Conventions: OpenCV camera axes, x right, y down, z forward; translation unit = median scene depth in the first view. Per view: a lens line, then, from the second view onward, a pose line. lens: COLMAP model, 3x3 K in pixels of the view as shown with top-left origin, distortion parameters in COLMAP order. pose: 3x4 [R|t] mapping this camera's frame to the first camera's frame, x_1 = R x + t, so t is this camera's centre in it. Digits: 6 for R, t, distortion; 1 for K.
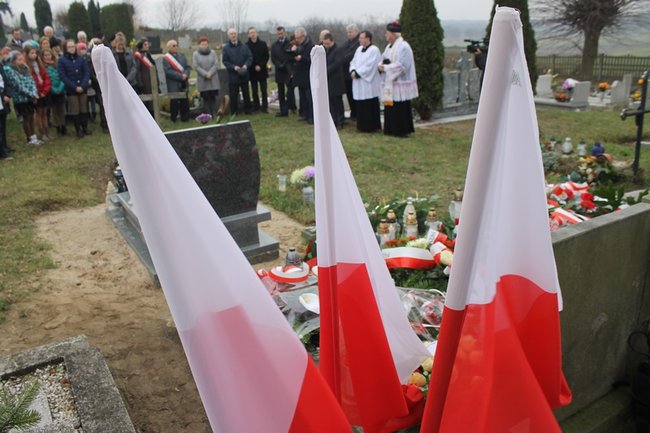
lens RADIAL K [[549.5, 0, 316.3], [0, 549.5, 214.4], [0, 0, 1]] dist [-0.164648, 0.149767]
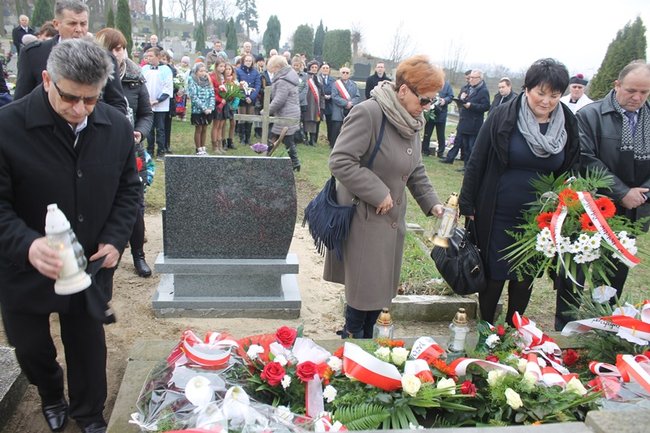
lens RADIAL K [[549.5, 0, 316.3], [0, 549.5, 214.4], [0, 0, 1]] dist [-0.164648, 0.149767]
pose [[0.912641, 0.194724, -0.359401, 0.093578], [-0.216624, 0.976023, -0.021273, -0.027501], [0.346641, 0.097269, 0.932941, 0.074226]]
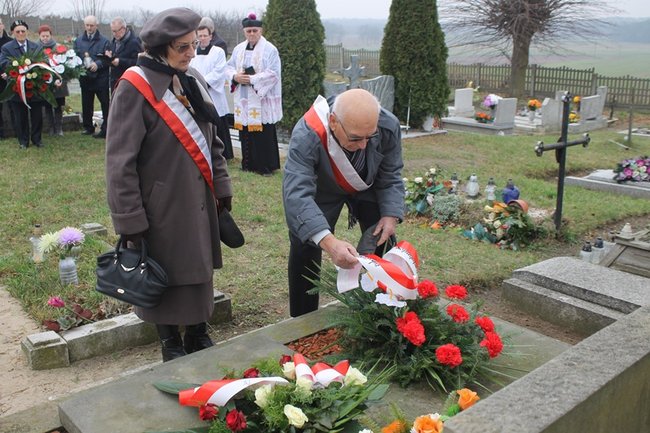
lens RADIAL K [[668.0, 0, 315.0], [0, 668.0, 216.1], [0, 0, 1]] dist [-0.138349, 0.171393]
pose [[0.987536, 0.003651, 0.157351, 0.078196], [0.004317, 0.998726, -0.050270, -0.030490], [-0.157334, 0.050323, 0.986262, 0.089668]]
